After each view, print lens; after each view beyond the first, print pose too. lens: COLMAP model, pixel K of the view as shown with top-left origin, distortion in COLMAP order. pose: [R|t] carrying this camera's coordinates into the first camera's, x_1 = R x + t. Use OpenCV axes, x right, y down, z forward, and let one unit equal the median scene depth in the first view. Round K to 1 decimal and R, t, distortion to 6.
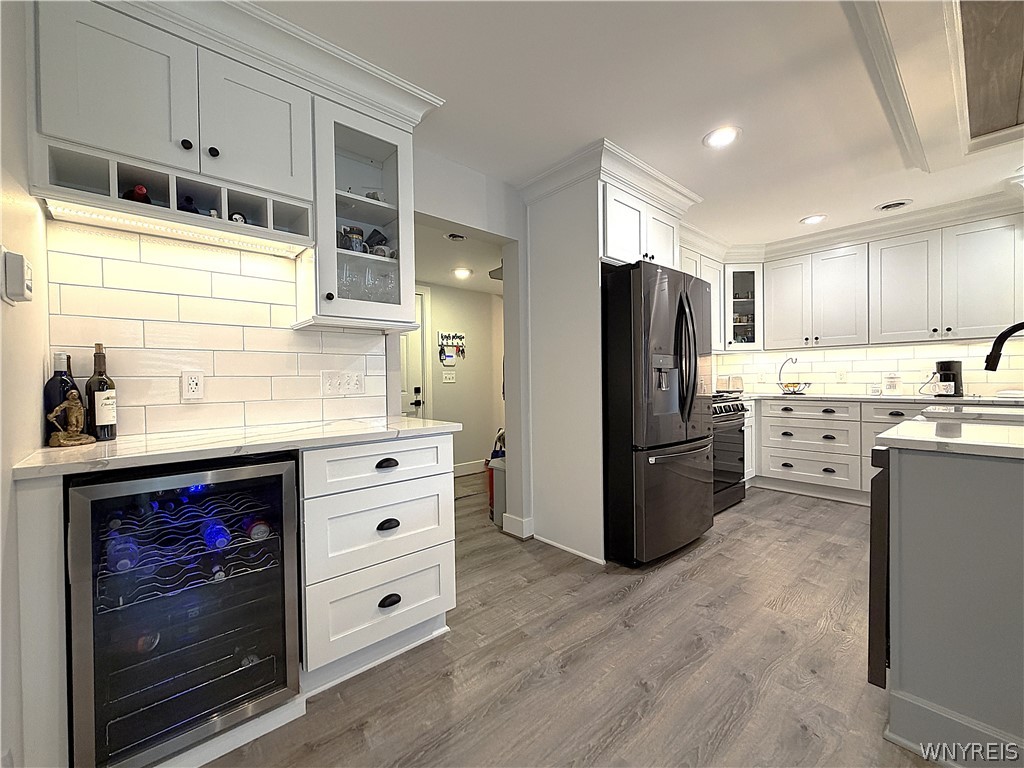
lens RADIAL K [[421.2, 0, 508.1], [0, 421.2, 384.0], [0, 0, 1]] dist [-0.001953, 0.000103]
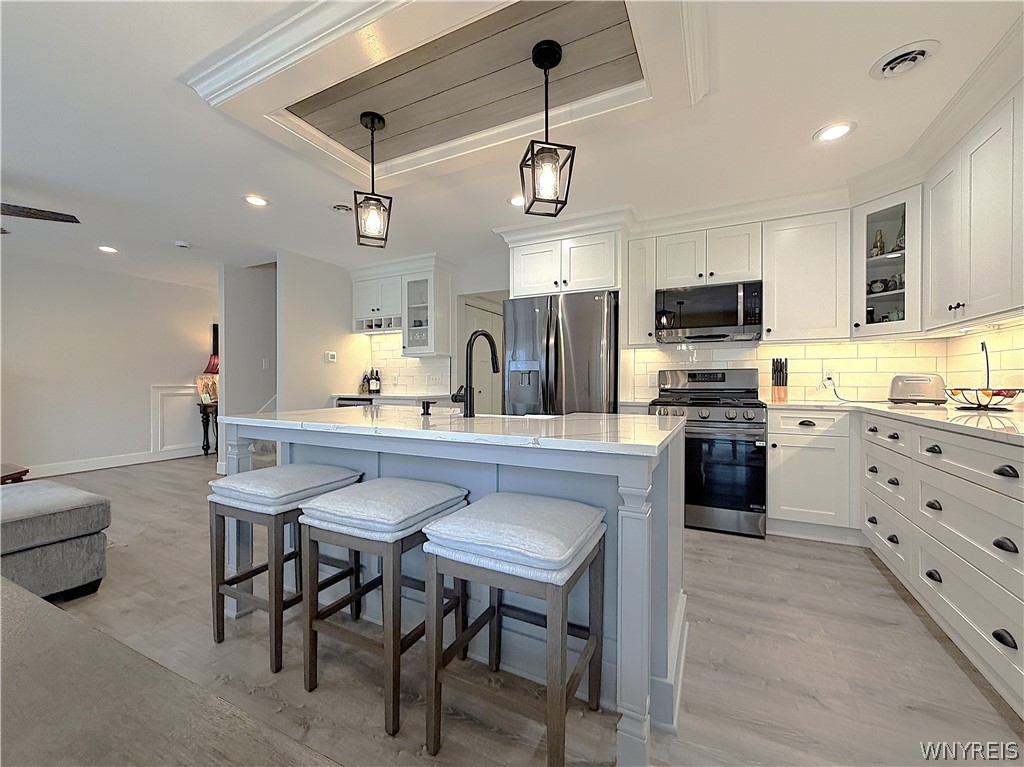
lens RADIAL K [[411.4, 0, 508.3], [0, 411.4, 383.5], [0, 0, 1]] dist [-0.000719, -0.000013]
pose [[0.371365, 0.019239, -0.928288, 1.141498], [-0.013859, 0.999789, 0.015176, -0.010308], [0.928383, 0.007230, 0.371553, 0.311351]]
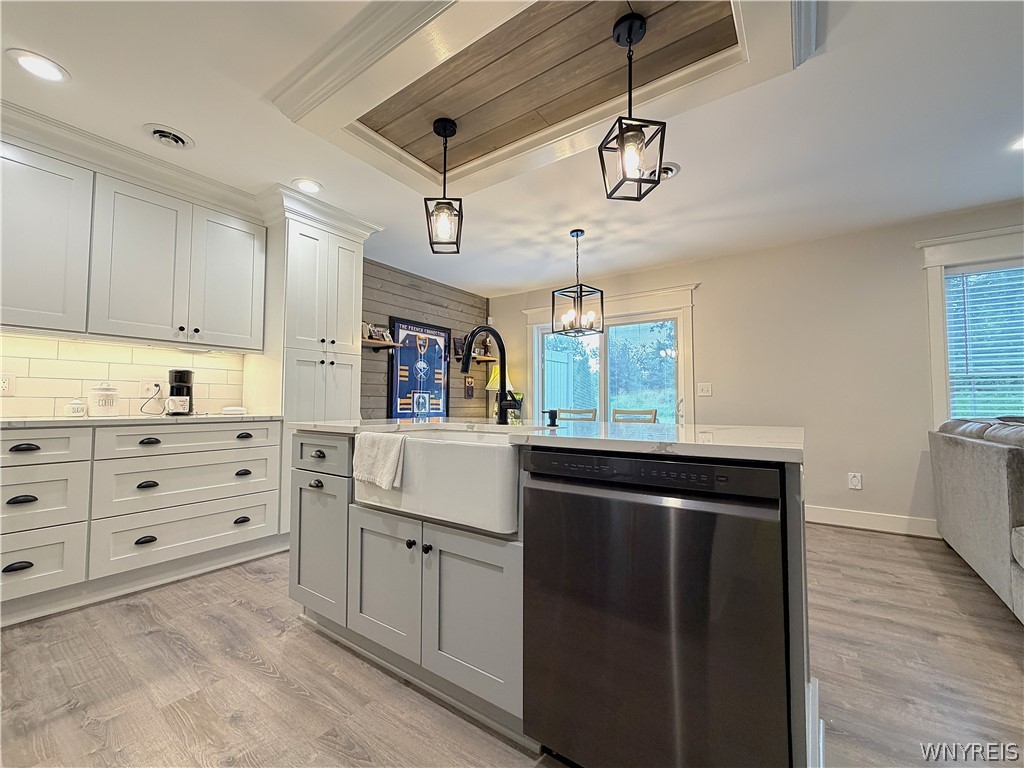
lens RADIAL K [[421.2, 0, 508.1], [0, 421.2, 384.0], [0, 0, 1]] dist [-0.001953, 0.000103]
pose [[-0.229475, 0.056885, 0.971651, 0.132453], [0.009580, 0.998374, -0.056187, 0.021546], [-0.973267, -0.003585, -0.229647, 0.573245]]
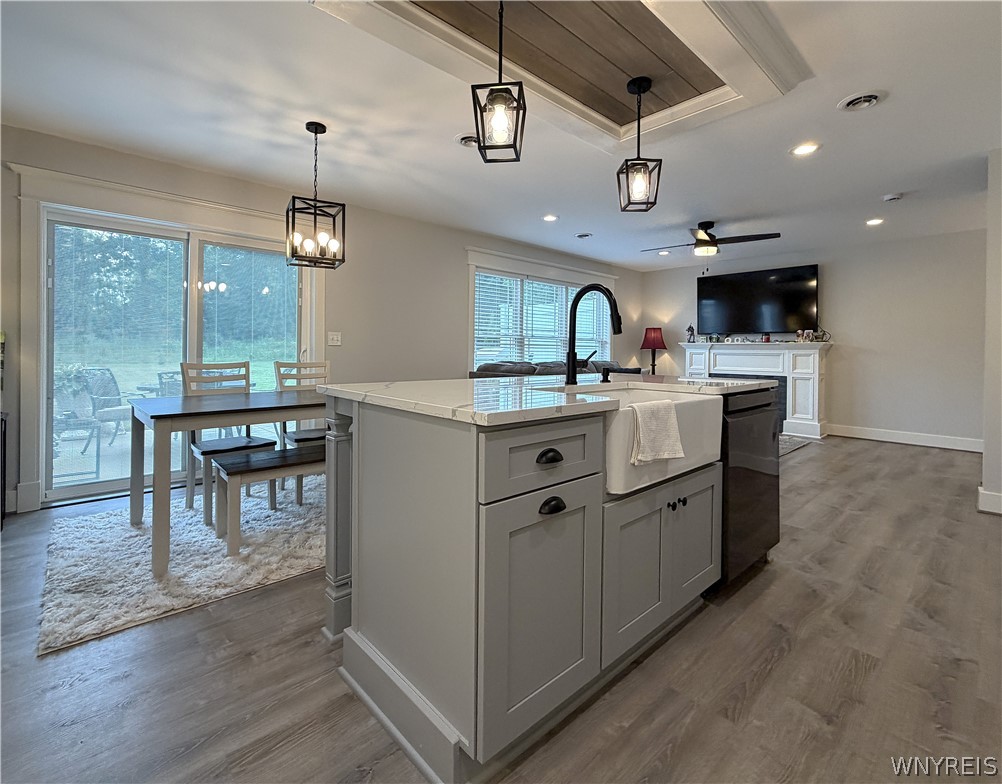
lens RADIAL K [[463.8, 0, 502.1], [0, 463.8, 353.7], [0, 0, 1]] dist [-0.000442, 0.000183]
pose [[-0.999674, 0.002949, -0.025366, 0.728719], [0.002513, 0.999849, 0.017200, -0.004658], [0.025413, 0.017131, -0.999530, 1.010815]]
